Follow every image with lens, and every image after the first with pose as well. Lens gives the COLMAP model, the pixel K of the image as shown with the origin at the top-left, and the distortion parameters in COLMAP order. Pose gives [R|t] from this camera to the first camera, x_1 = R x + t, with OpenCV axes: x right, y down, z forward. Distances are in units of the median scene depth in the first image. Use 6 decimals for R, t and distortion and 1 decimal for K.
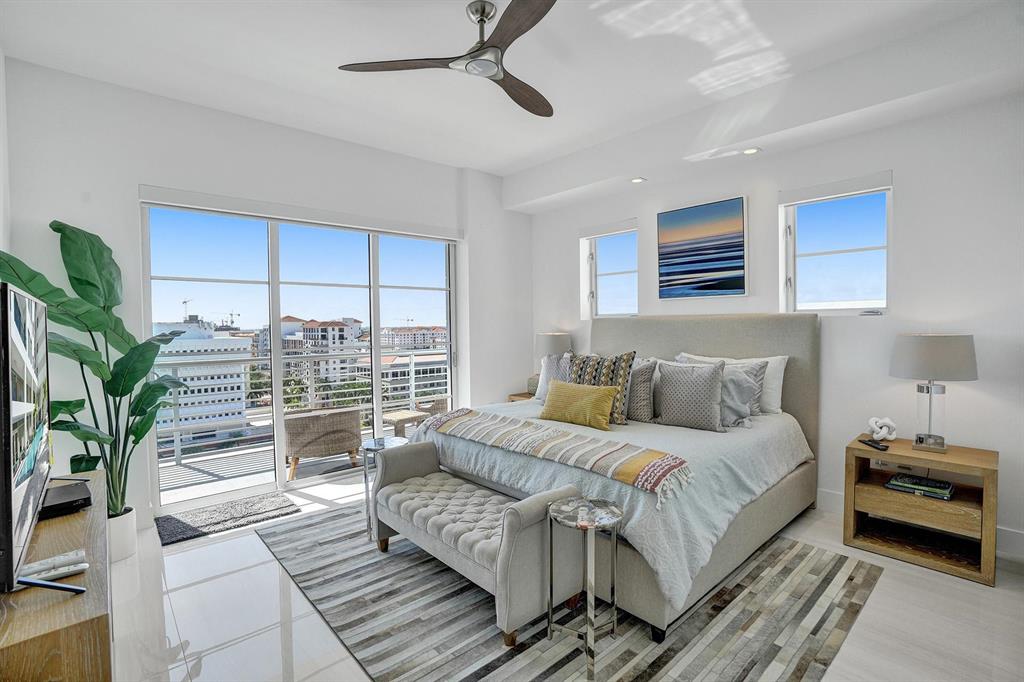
lens RADIAL K [[483.3, 0, 504.7], [0, 483.3, 335.4], [0, 0, 1]] dist [-0.057635, 0.023723]
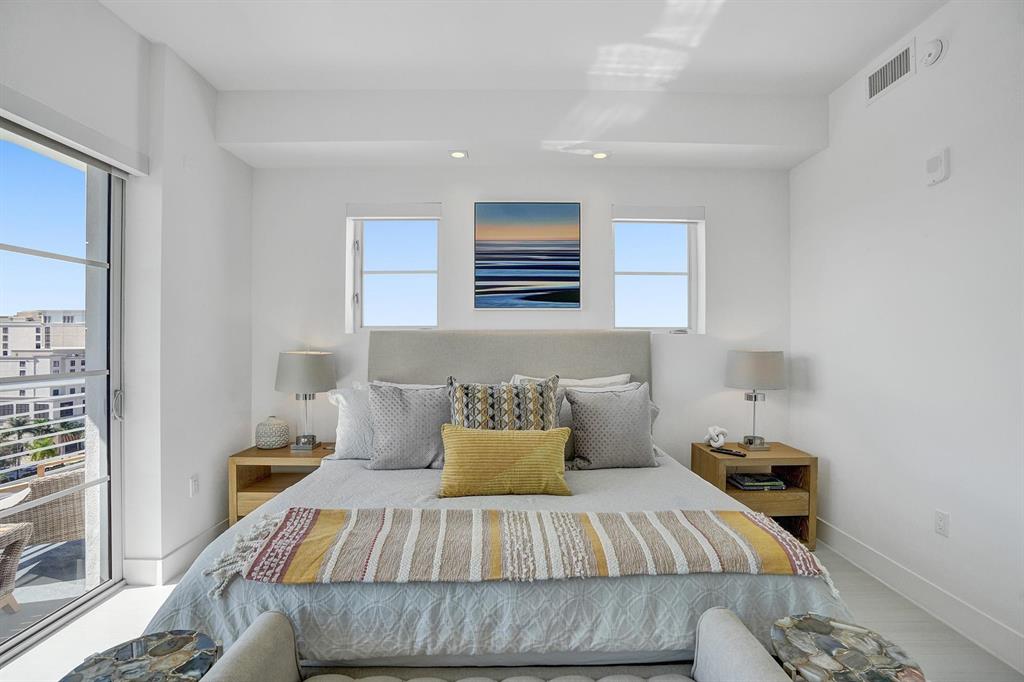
lens RADIAL K [[483.3, 0, 512.0], [0, 483.3, 336.7], [0, 0, 1]] dist [-0.057635, 0.023723]
pose [[0.653011, 0.018714, 0.757117, -0.286347], [0.009863, 0.999400, -0.033210, -0.001775], [-0.757284, 0.029154, 0.652434, 0.497047]]
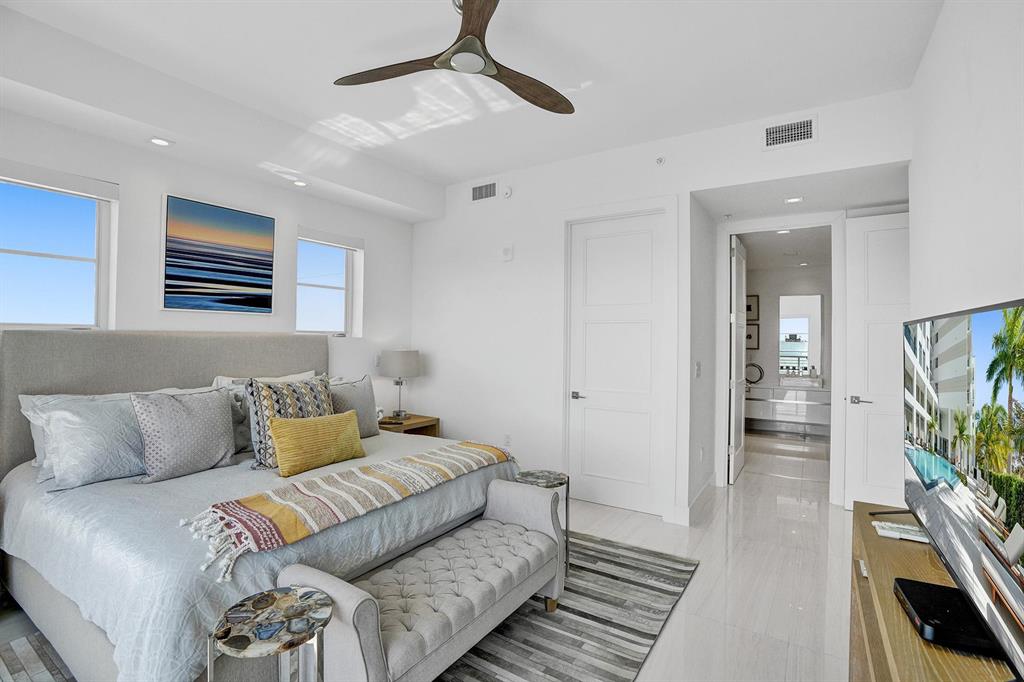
lens RADIAL K [[483.3, 0, 523.0], [0, 483.3, 338.6], [0, 0, 1]] dist [-0.057635, 0.023723]
pose [[-0.286400, 0.009412, 0.958064, -0.629256], [0.015720, 0.999863, -0.005123, -0.018823], [-0.957981, 0.013594, -0.286508, 0.782376]]
